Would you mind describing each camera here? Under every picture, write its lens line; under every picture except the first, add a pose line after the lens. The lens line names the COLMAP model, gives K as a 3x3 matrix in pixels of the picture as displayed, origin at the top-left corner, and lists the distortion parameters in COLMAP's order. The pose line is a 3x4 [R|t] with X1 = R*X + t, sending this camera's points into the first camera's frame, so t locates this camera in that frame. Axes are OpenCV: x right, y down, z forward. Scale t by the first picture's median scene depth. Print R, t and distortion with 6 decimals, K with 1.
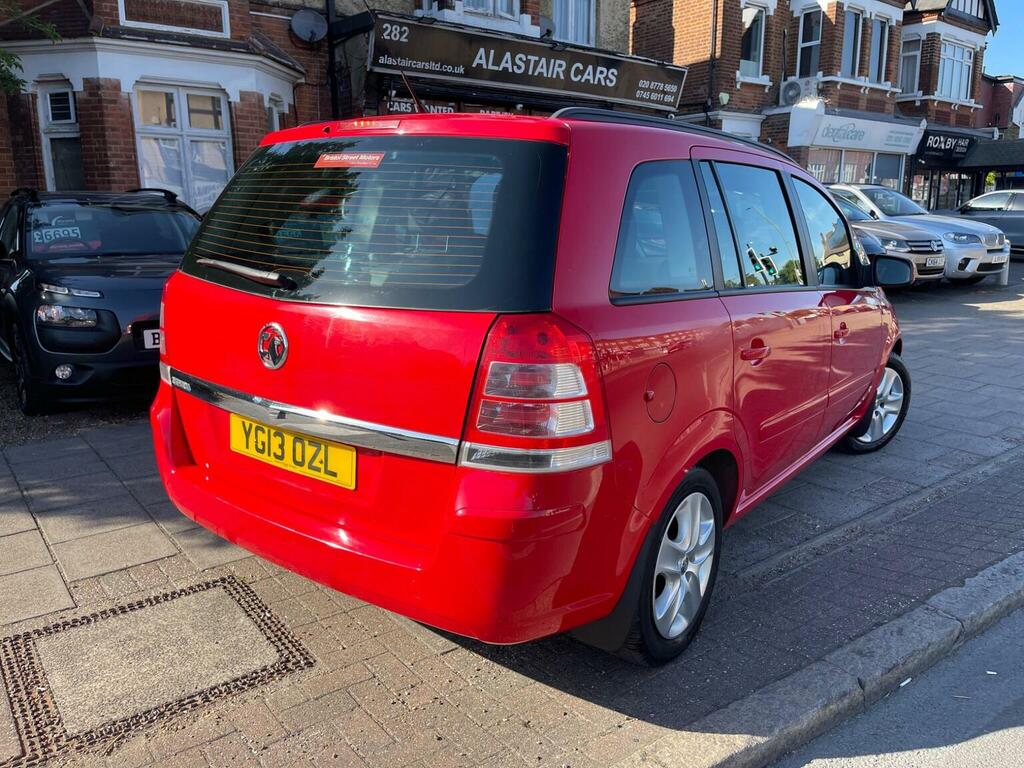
lens RADIAL K [[777.2, 0, 512.0], [0, 777.2, 384.0], [0, 0, 1]] dist [0.063254, -0.090998]
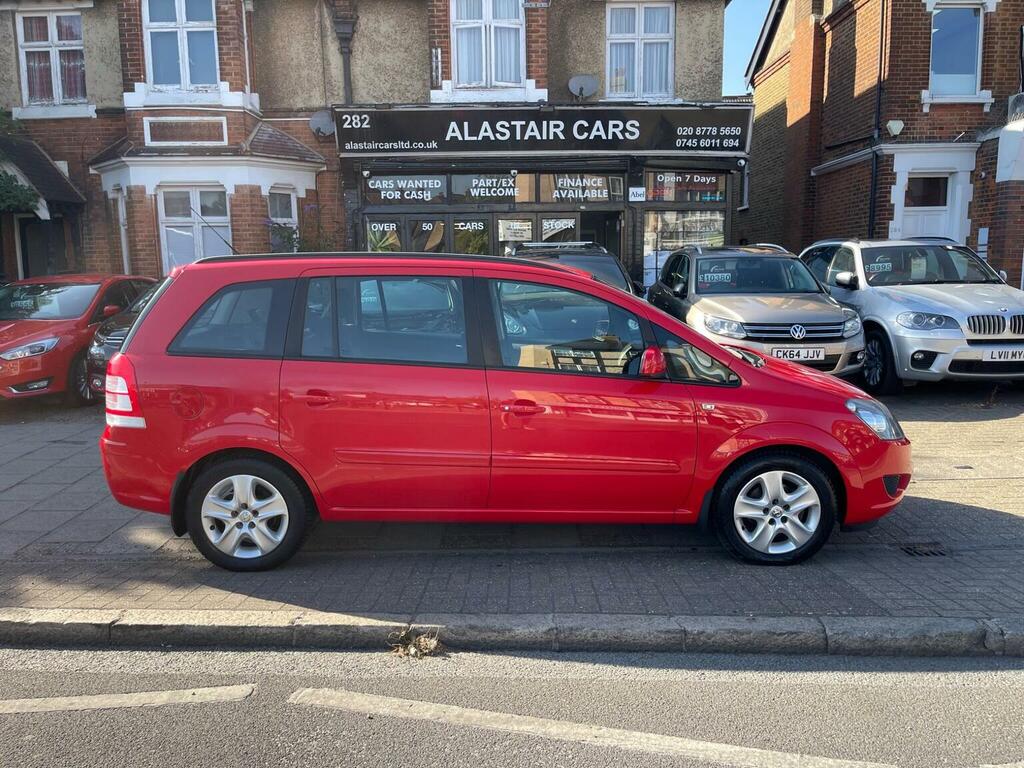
lens RADIAL K [[777.2, 0, 512.0], [0, 777.2, 384.0], [0, 0, 1]] dist [0.063254, -0.090998]
pose [[0.792667, 0.082953, -0.603985, 0.644803], [-0.119934, 0.992558, -0.021080, -0.070564], [0.597742, 0.089147, 0.796717, 0.246137]]
